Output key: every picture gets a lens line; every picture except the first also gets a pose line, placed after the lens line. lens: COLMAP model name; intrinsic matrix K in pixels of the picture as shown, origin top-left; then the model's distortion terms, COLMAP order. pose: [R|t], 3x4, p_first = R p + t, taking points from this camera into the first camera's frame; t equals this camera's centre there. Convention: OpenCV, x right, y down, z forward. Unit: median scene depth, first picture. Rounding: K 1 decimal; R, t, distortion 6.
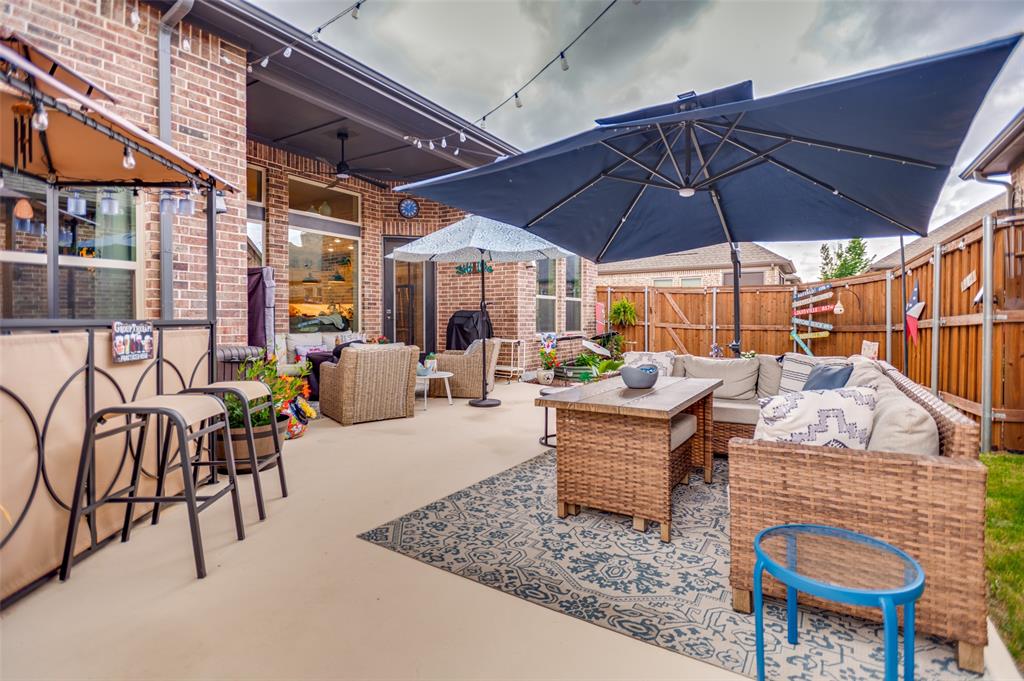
lens RADIAL K [[485.9, 0, 527.1], [0, 485.9, 326.6], [0, 0, 1]] dist [0.002196, -0.002441]
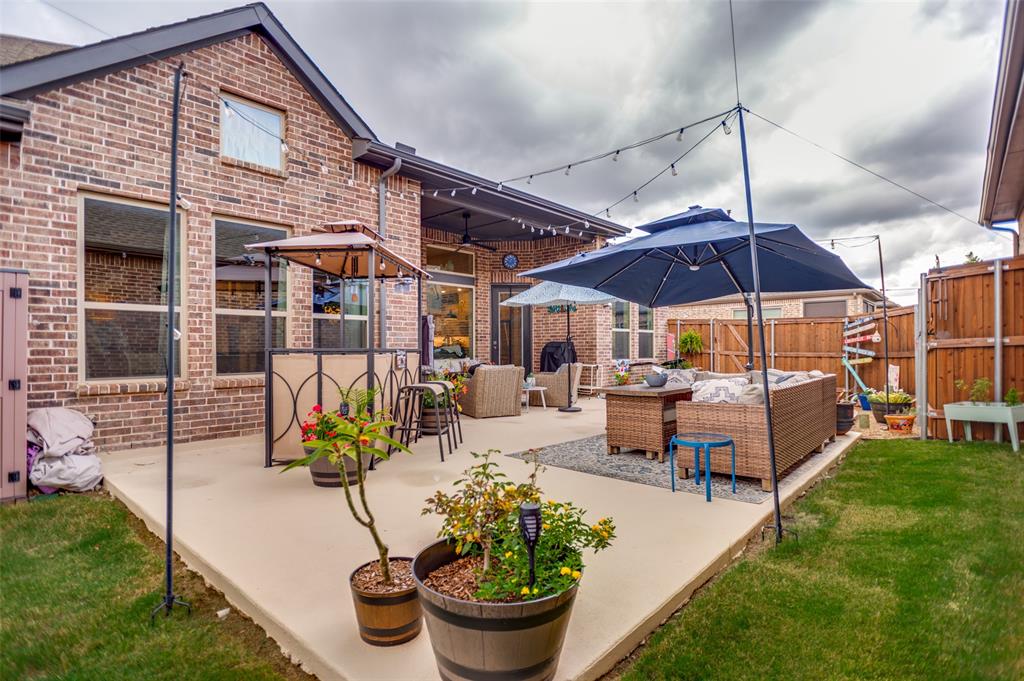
lens RADIAL K [[485.9, 0, 514.1], [0, 485.9, 352.3], [0, 0, 1]] dist [0.002196, -0.002441]
pose [[0.978739, -0.002949, -0.205087, 0.031470], [0.001166, 0.999961, -0.008811, 0.006392], [0.205105, 0.008384, 0.978704, -0.289272]]
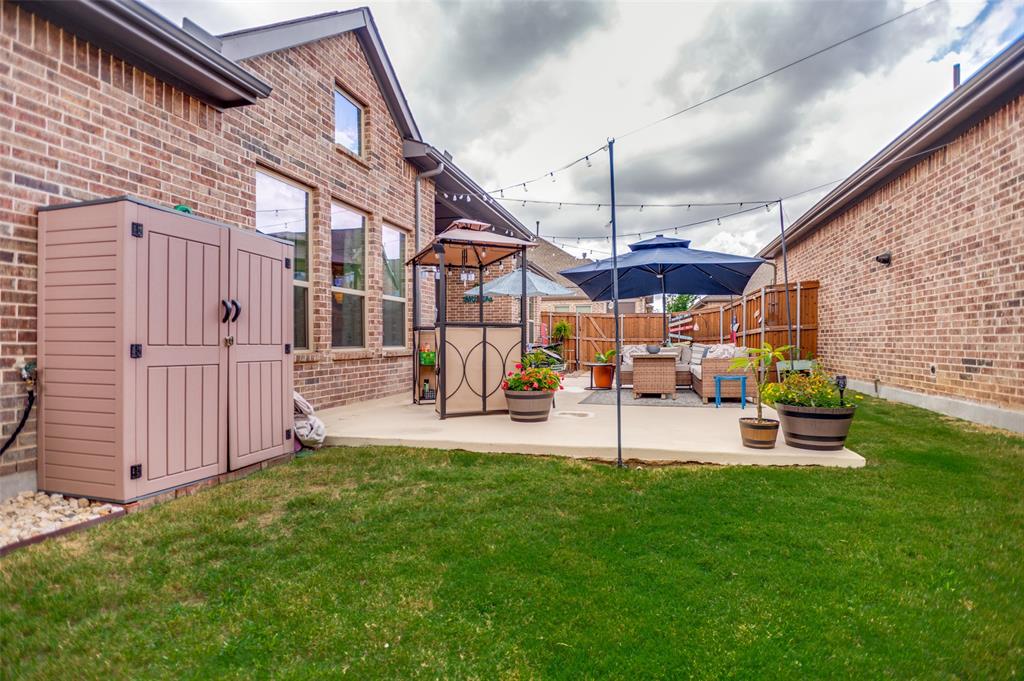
lens RADIAL K [[485.9, 0, 522.1], [0, 485.9, 347.8], [0, 0, 1]] dist [0.002196, -0.002441]
pose [[0.959930, -0.006088, 0.280173, -0.424704], [0.007134, 0.999971, -0.002711, 0.034241], [-0.280148, 0.004601, 0.959946, -0.474293]]
